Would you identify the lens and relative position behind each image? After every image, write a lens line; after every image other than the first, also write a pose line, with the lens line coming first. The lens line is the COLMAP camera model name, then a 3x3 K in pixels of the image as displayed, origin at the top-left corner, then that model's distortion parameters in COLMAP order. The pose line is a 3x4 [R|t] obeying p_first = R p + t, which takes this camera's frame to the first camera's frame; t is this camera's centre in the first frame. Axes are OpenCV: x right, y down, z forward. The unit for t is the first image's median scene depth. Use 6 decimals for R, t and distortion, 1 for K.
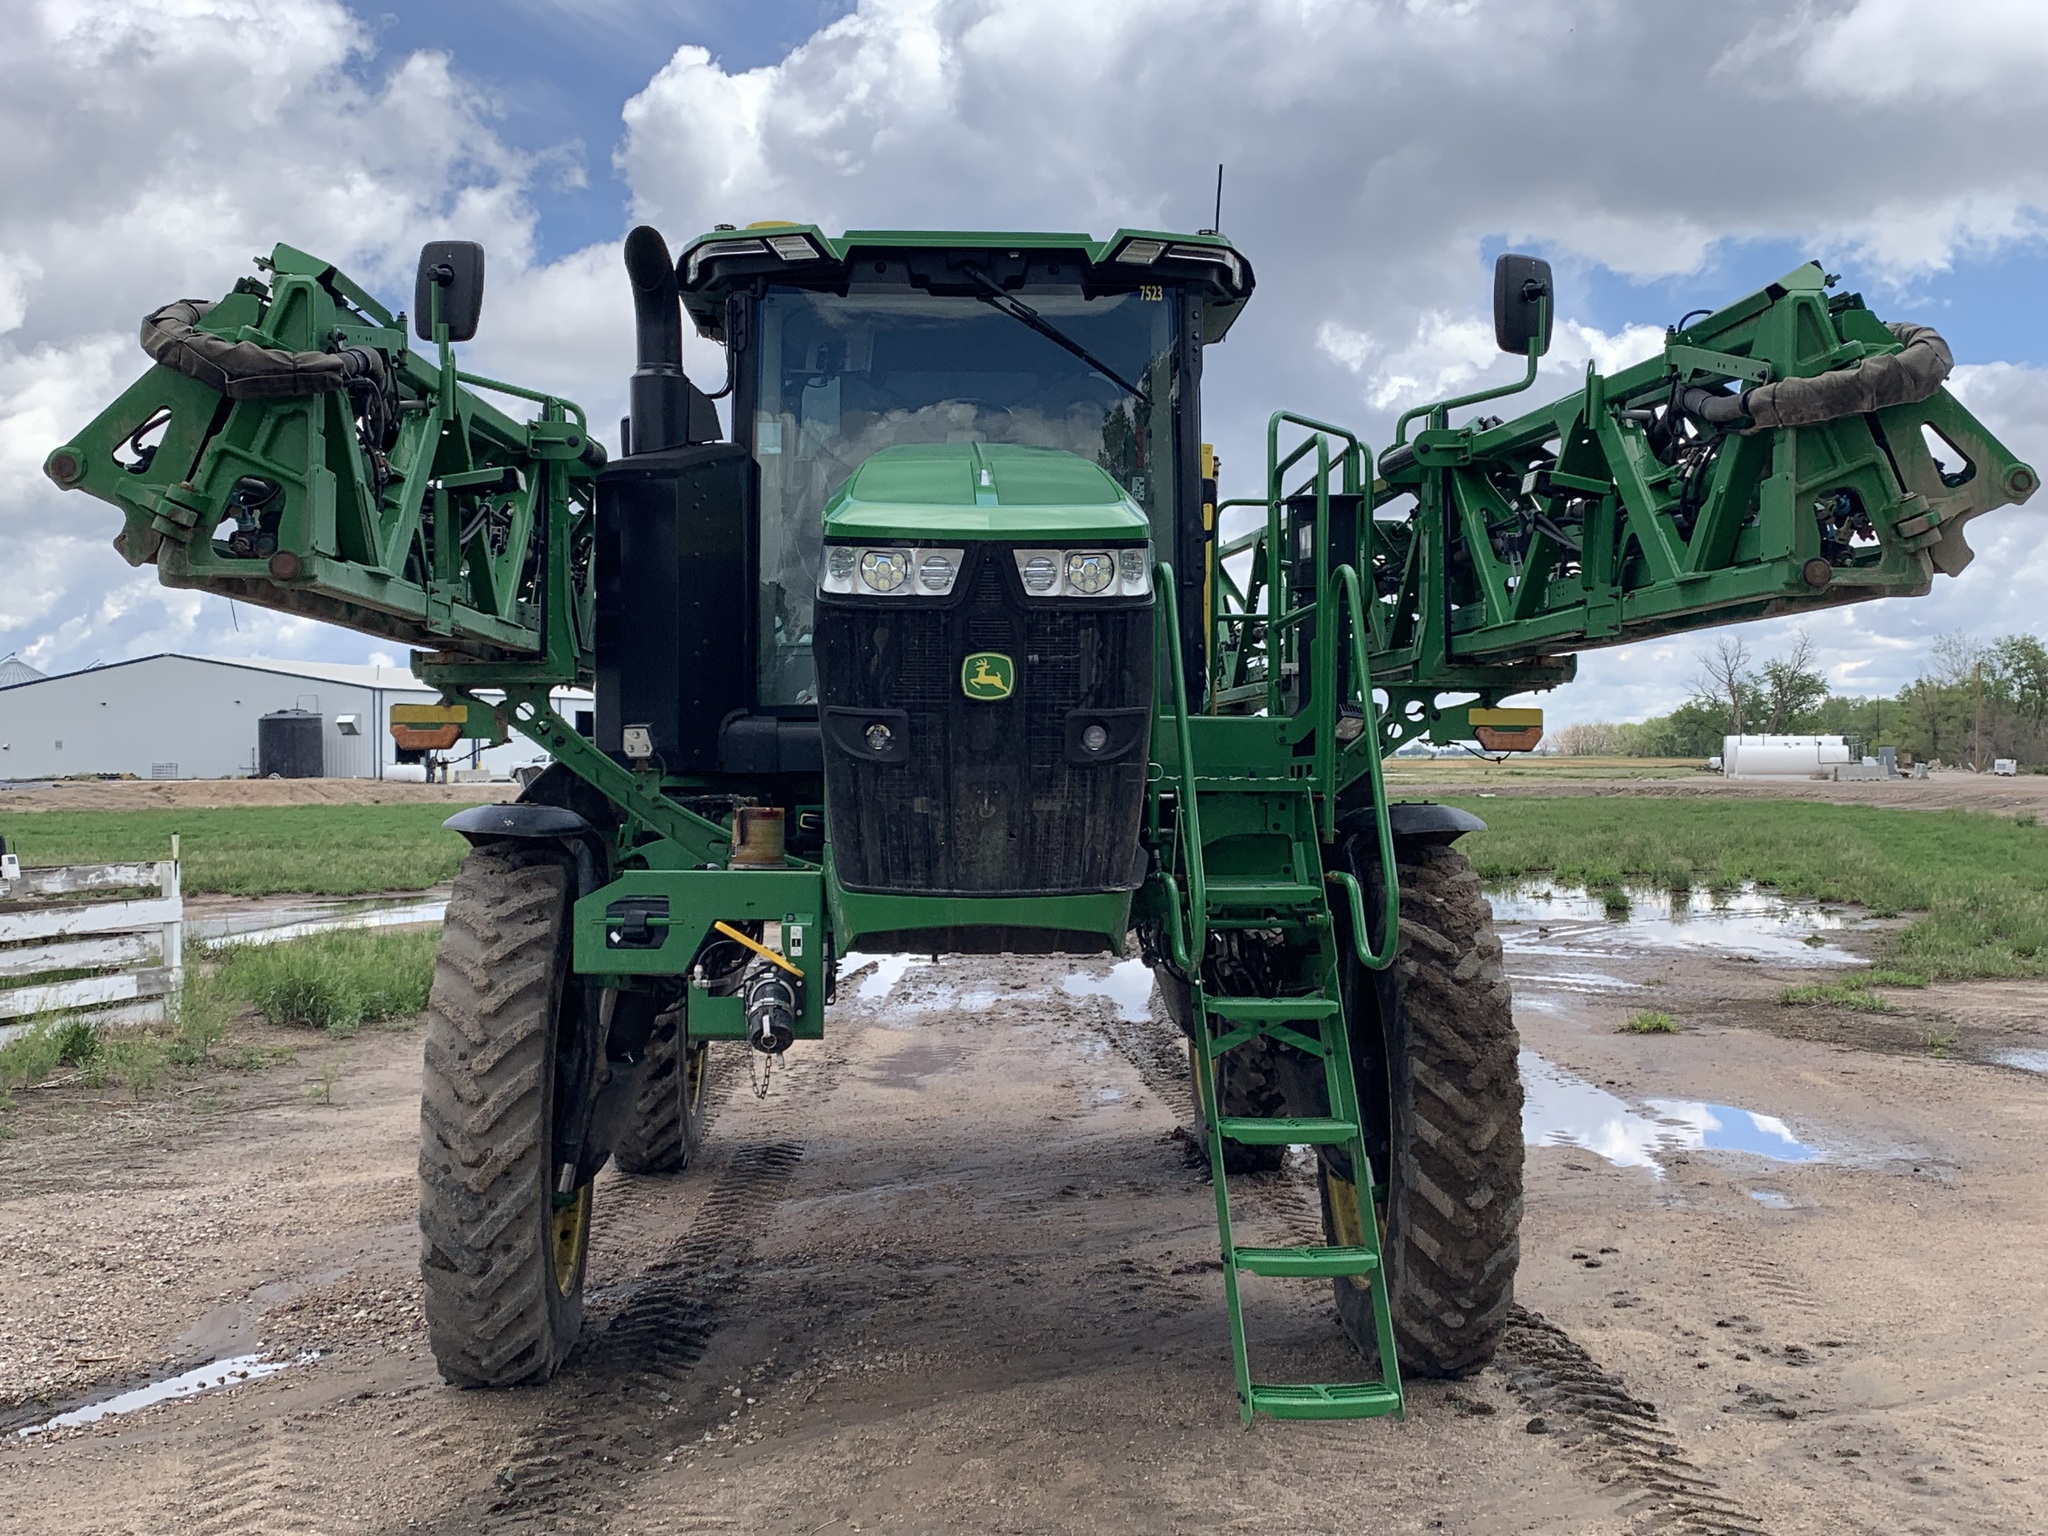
lens RADIAL K [[2426.6, 0, 1050.5], [0, 2426.6, 755.1], [0, 0, 1]] dist [0.069564, 0.000000]
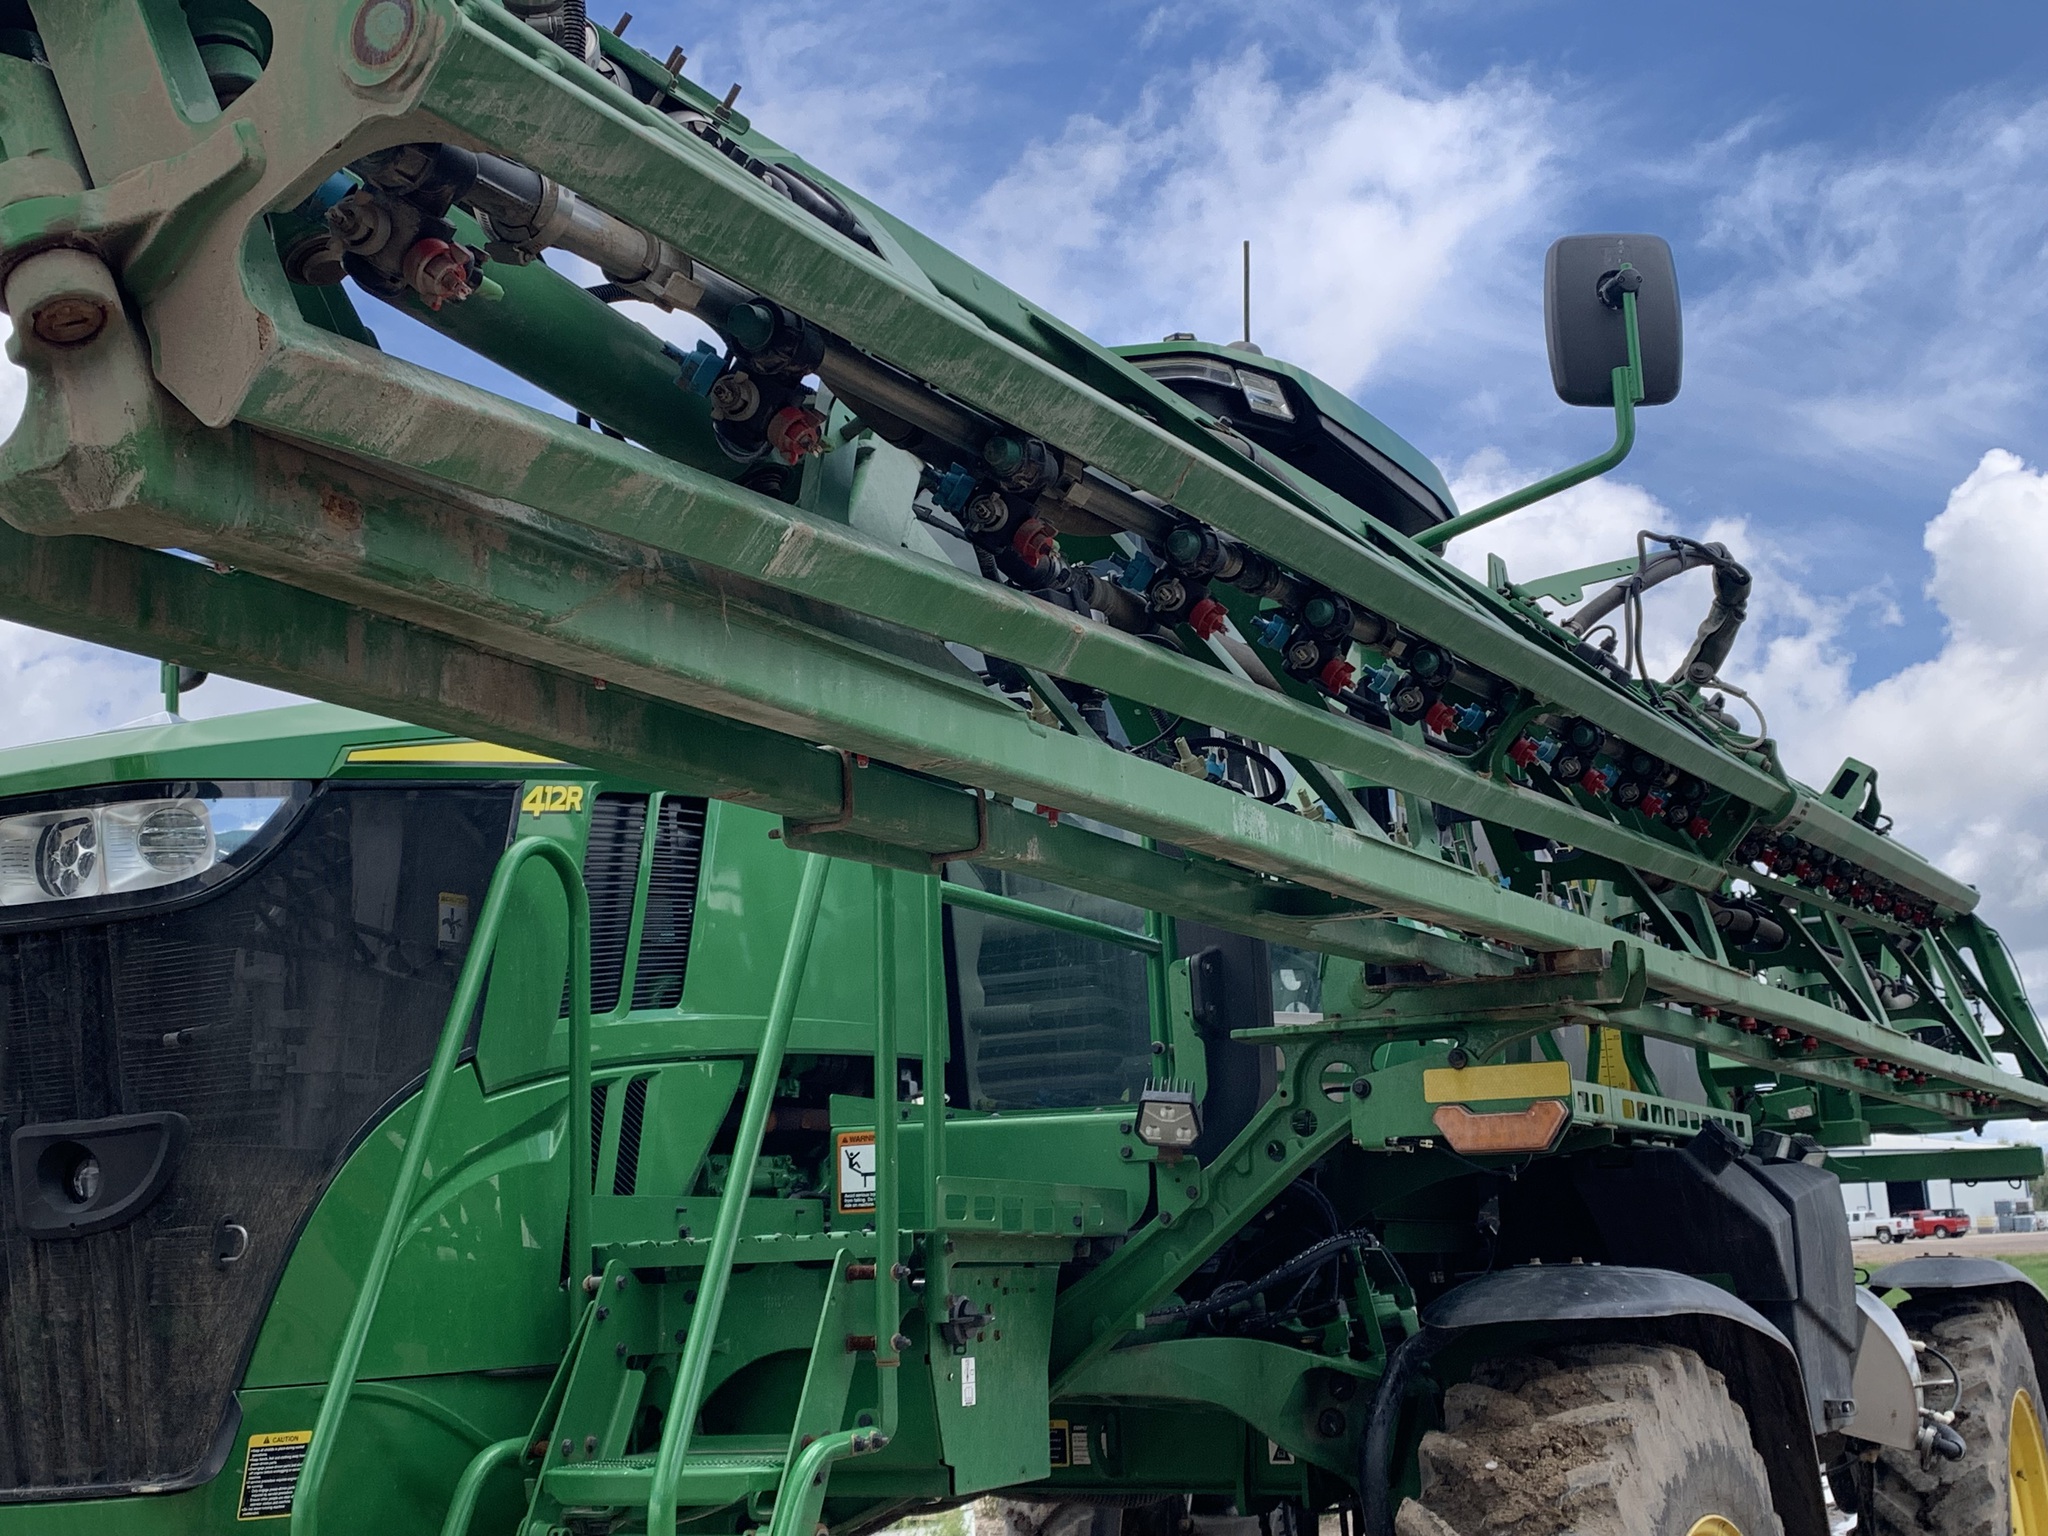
lens RADIAL K [[2426.6, 0, 1039.0], [0, 2426.6, 718.3], [0, 0, 1]] dist [0.069564, 0.000000]
pose [[0.845920, -0.151419, -0.511362, 0.373939], [0.043657, 0.975290, -0.216574, 0.015362], [0.531520, 0.160879, 0.831628, 0.530225]]
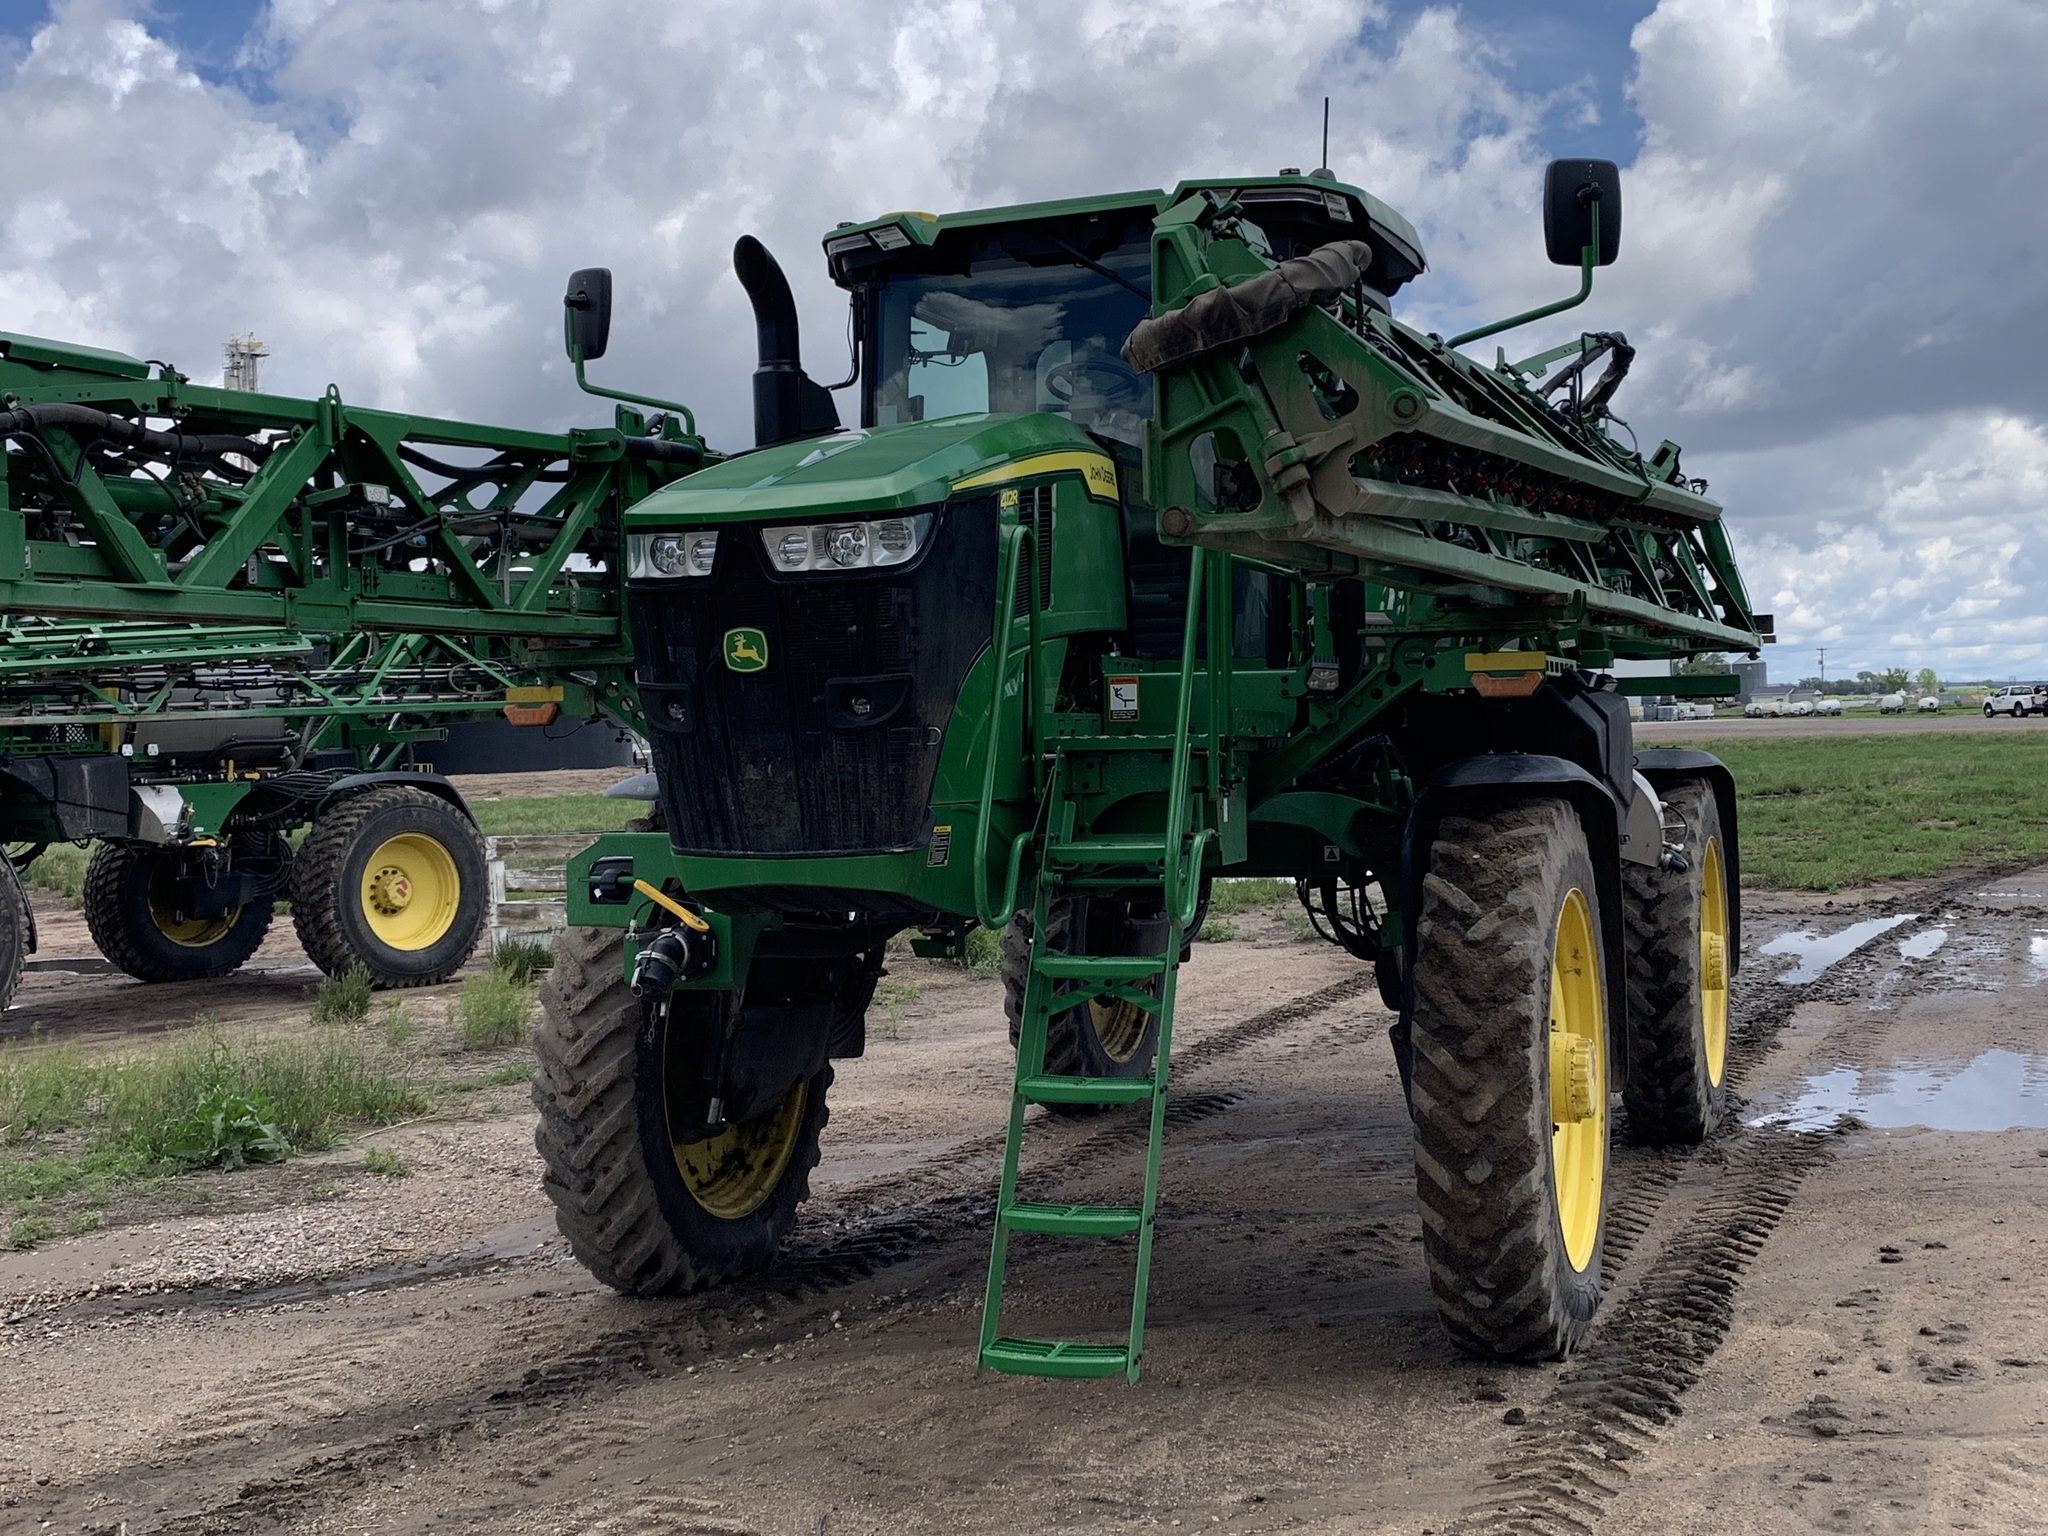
lens RADIAL K [[2426.6, 0, 1012.9], [0, 2426.6, 761.5], [0, 0, 1]] dist [0.069564, 0.000000]
pose [[0.904198, -0.018931, -0.426695, 0.415713], [0.029290, 0.999414, 0.017728, 0.000450], [0.426109, -0.028528, 0.904222, 0.072152]]
